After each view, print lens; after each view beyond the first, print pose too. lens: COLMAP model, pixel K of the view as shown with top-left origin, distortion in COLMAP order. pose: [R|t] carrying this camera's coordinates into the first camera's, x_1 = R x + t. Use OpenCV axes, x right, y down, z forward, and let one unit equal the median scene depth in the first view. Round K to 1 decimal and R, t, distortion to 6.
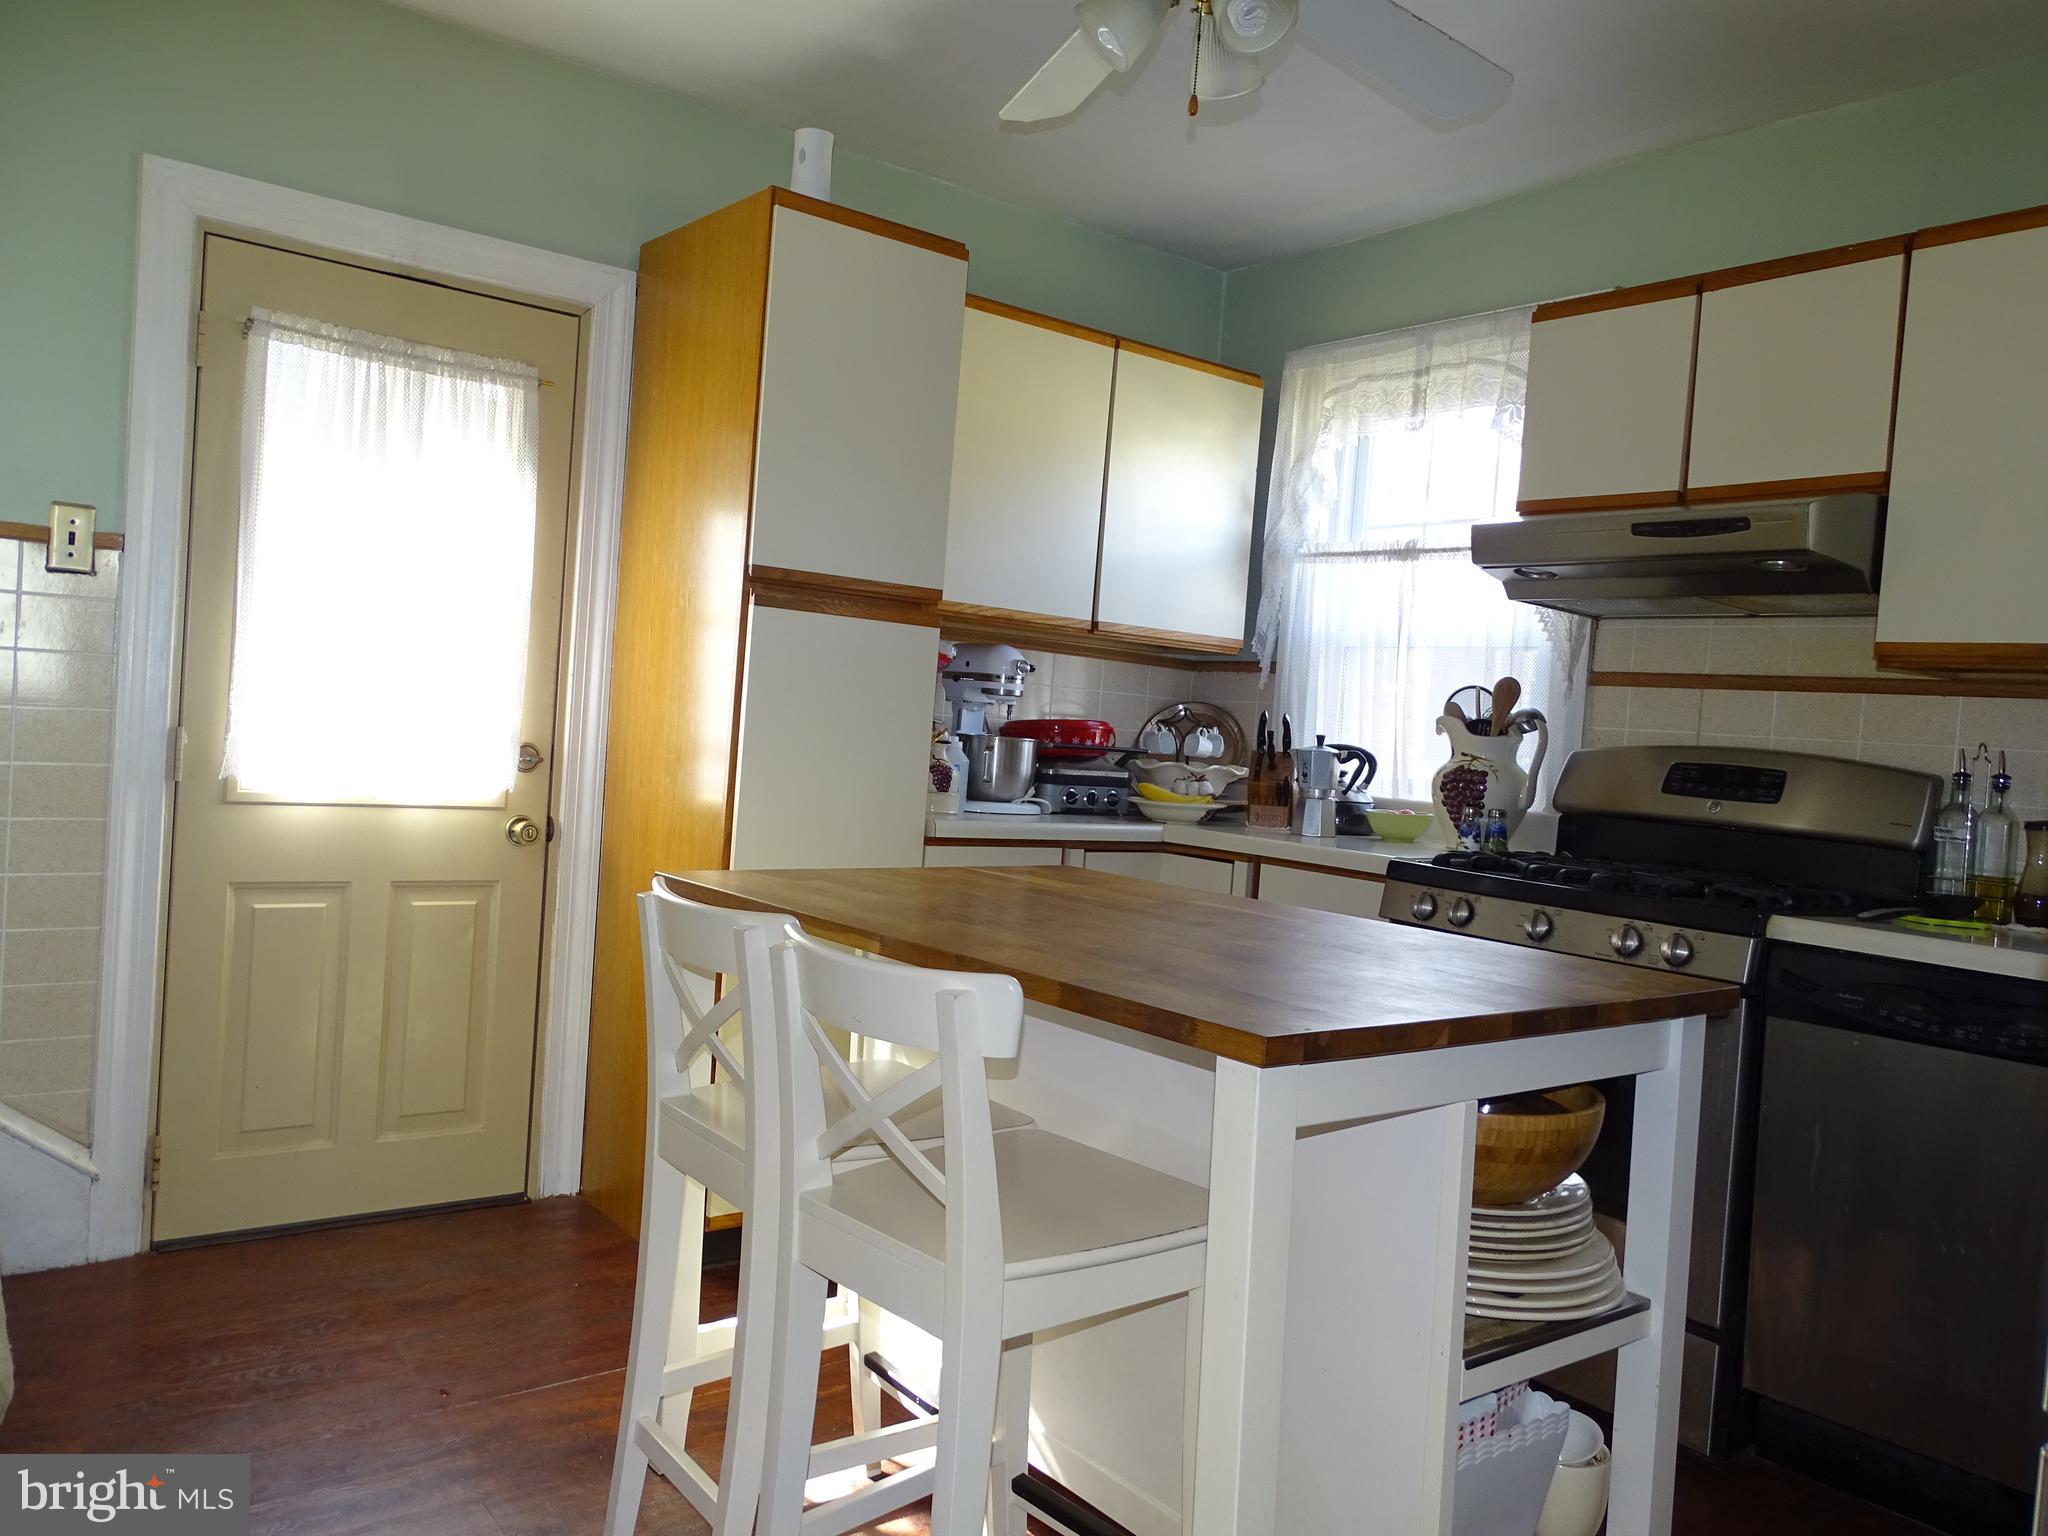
lens RADIAL K [[1523.8, 0, 1027.9], [0, 1523.8, 761.1], [0, 0, 1]] dist [-0.000203, 0.007571]
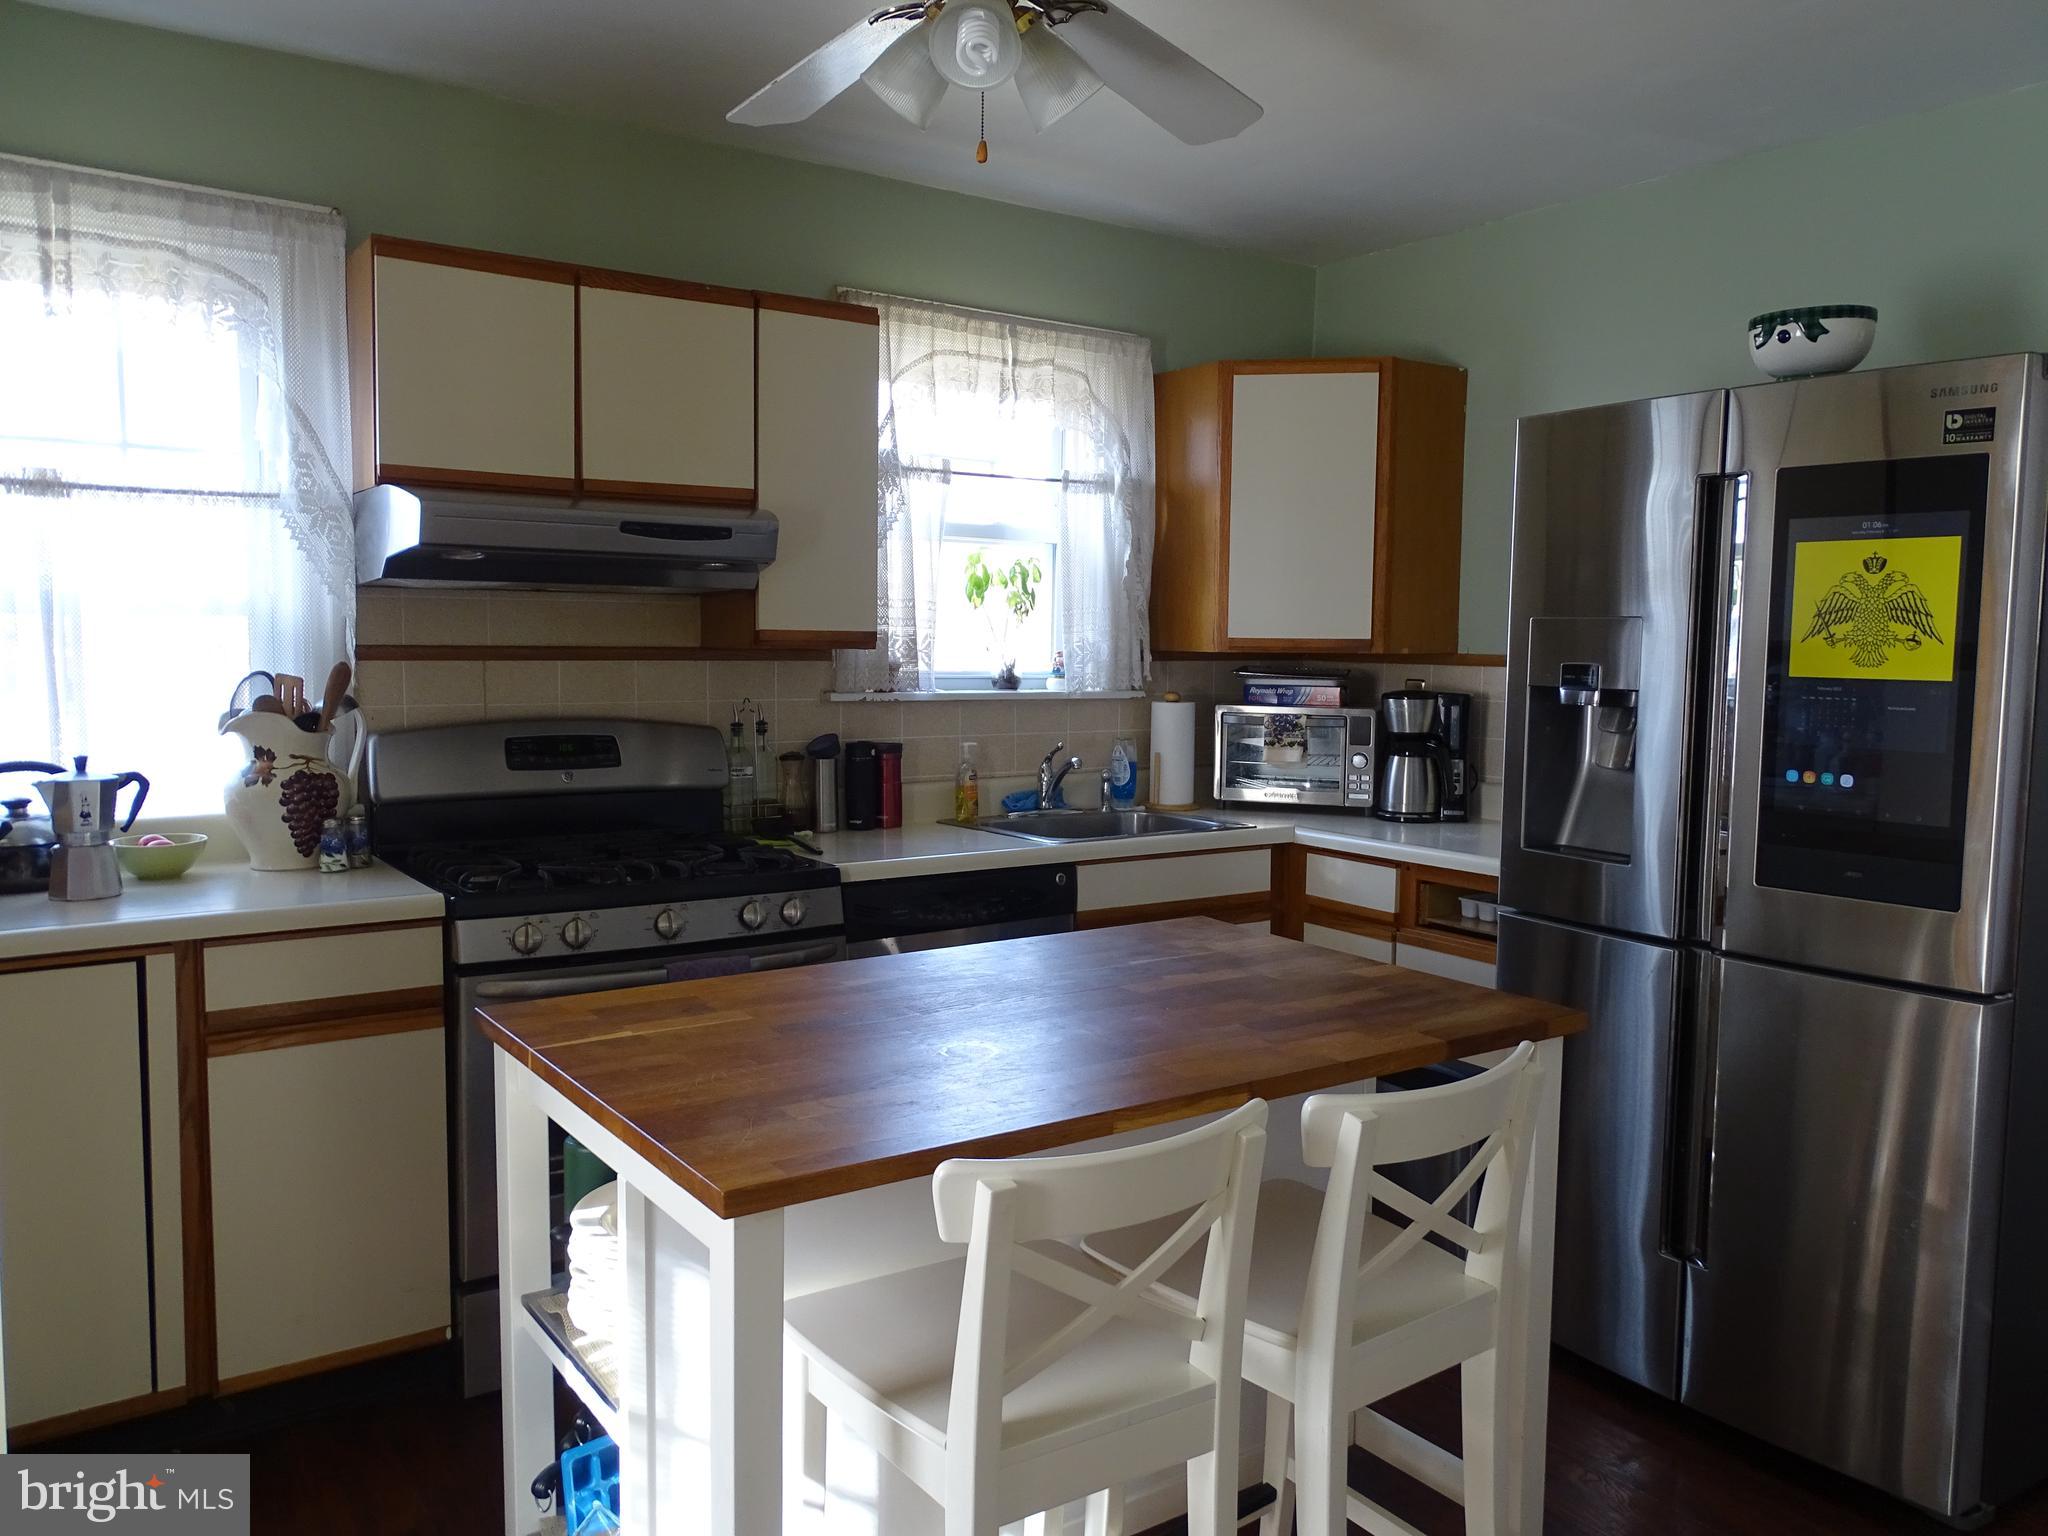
lens RADIAL K [[1523.8, 0, 1027.4], [0, 1523.8, 769.1], [0, 0, 1]] dist [-0.000203, 0.007571]
pose [[0.039151, -0.159379, 0.986441, -0.572716], [0.020358, 0.987120, 0.158681, -0.133939], [-0.999026, 0.013870, 0.041891, 0.619887]]
